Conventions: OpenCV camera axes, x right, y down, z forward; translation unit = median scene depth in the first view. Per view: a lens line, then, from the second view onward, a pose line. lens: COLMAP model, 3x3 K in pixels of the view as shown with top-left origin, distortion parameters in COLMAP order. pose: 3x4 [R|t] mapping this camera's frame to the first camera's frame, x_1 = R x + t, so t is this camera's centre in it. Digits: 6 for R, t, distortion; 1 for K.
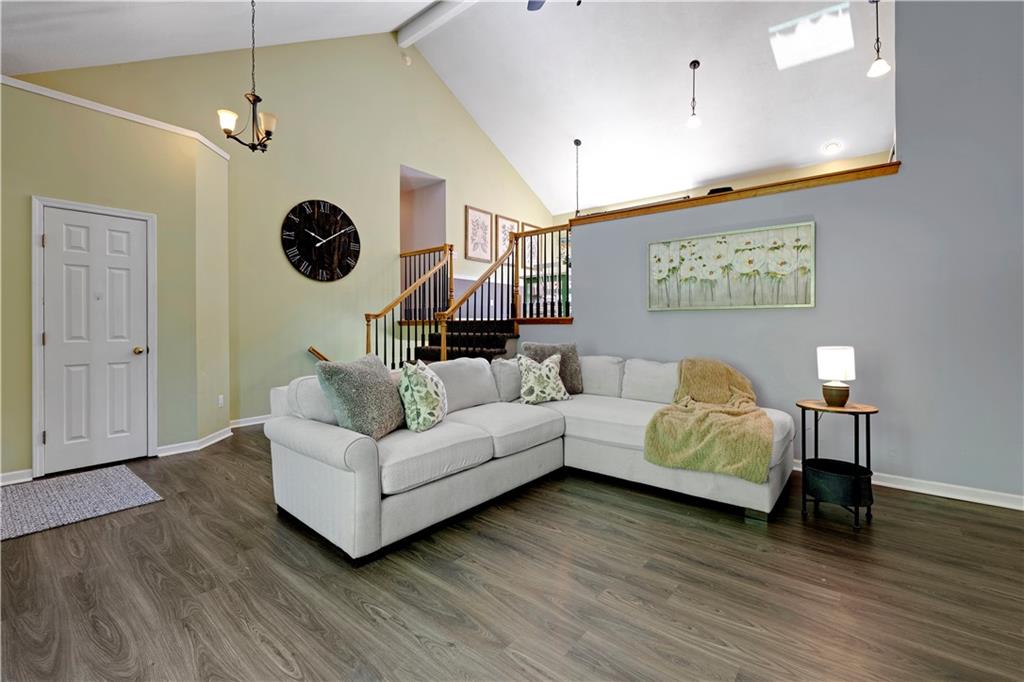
lens RADIAL K [[432.8, 0, 512.2], [0, 432.8, 326.2], [0, 0, 1]] dist [-0.002757, -0.000150]
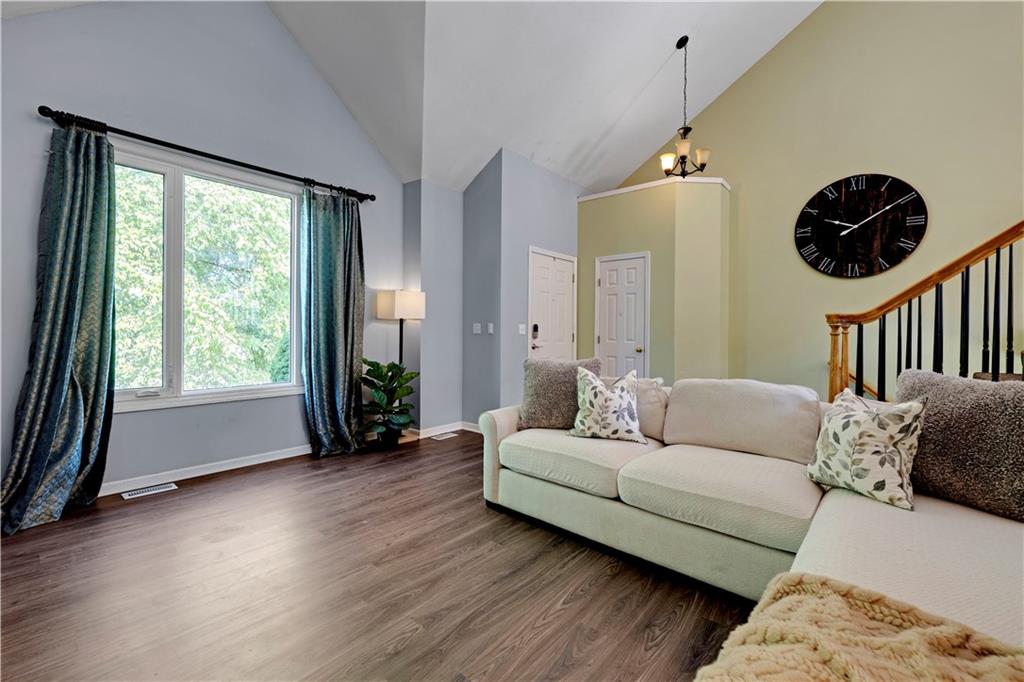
lens RADIAL K [[426.2, 0, 509.1], [0, 426.2, 332.0], [0, 0, 1]] dist [-0.000313, -0.000048]
pose [[-0.024539, 0.003480, -0.999693, 0.544760], [-0.009515, 0.999948, 0.003714, -0.002858], [0.999654, 0.009603, -0.024505, 0.597275]]
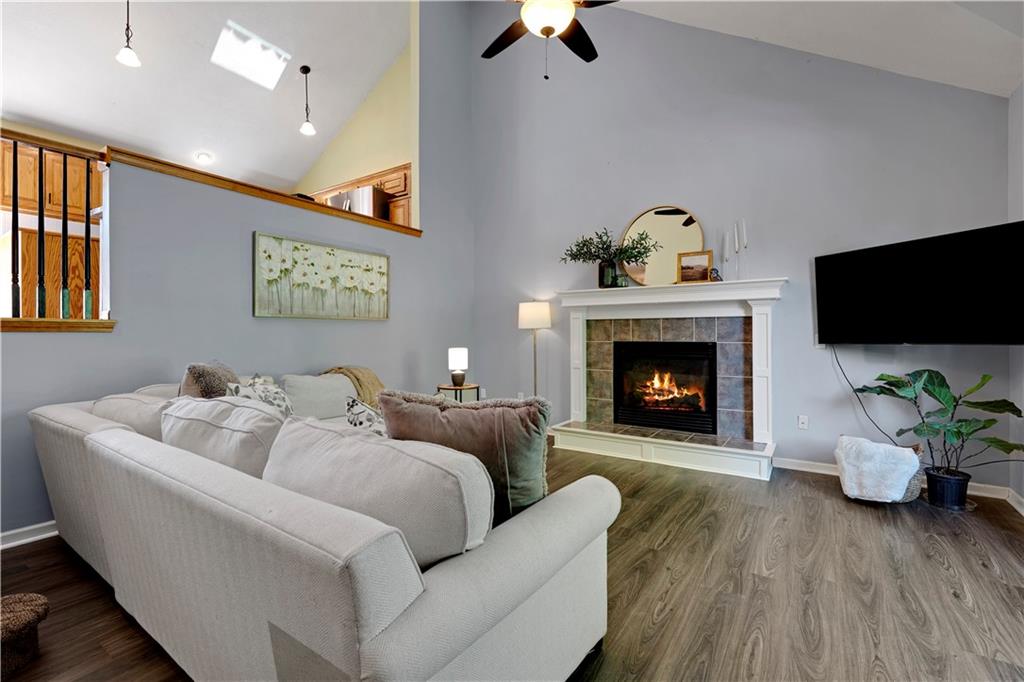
lens RADIAL K [[450.3, 0, 511.0], [0, 450.3, 336.7], [0, 0, 1]] dist [0.000872, -0.000153]
pose [[-0.083448, -0.004343, 0.996503, -0.624577], [0.002053, 0.999988, 0.004530, -0.001029], [-0.996510, 0.002424, -0.083438, 0.666015]]
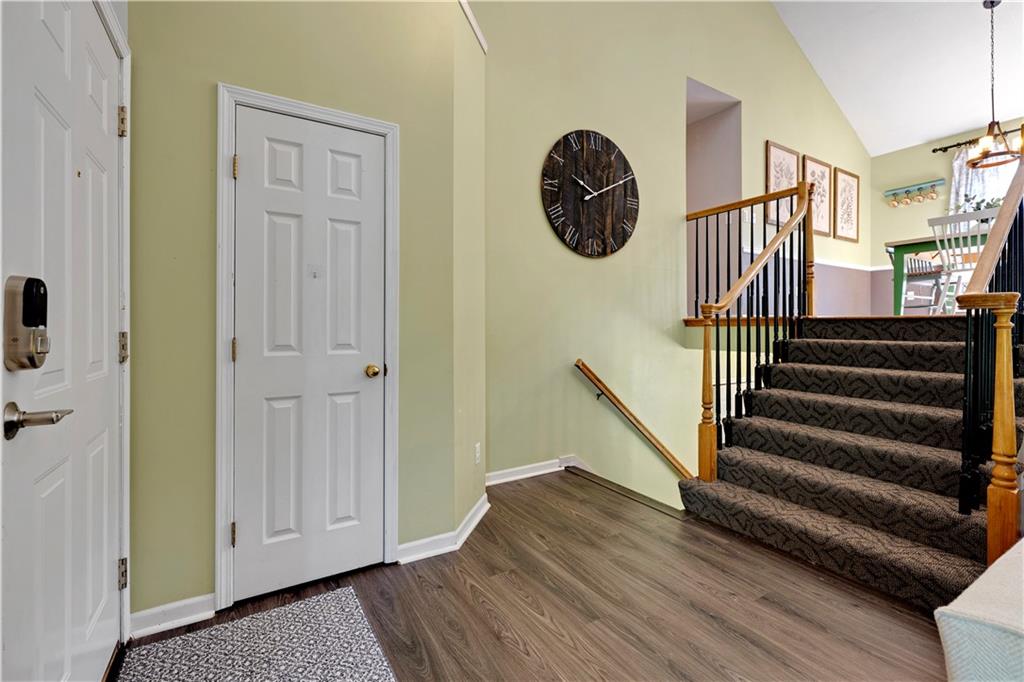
lens RADIAL K [[445.6, 0, 510.7], [0, 445.6, 324.6], [0, 0, 1]] dist [-0.001550, -0.000097]
pose [[0.940012, 0.001636, -0.341139, -0.500469], [-0.003657, 0.999979, -0.005283, 0.000371], [0.341123, 0.006214, 0.939998, 0.520631]]
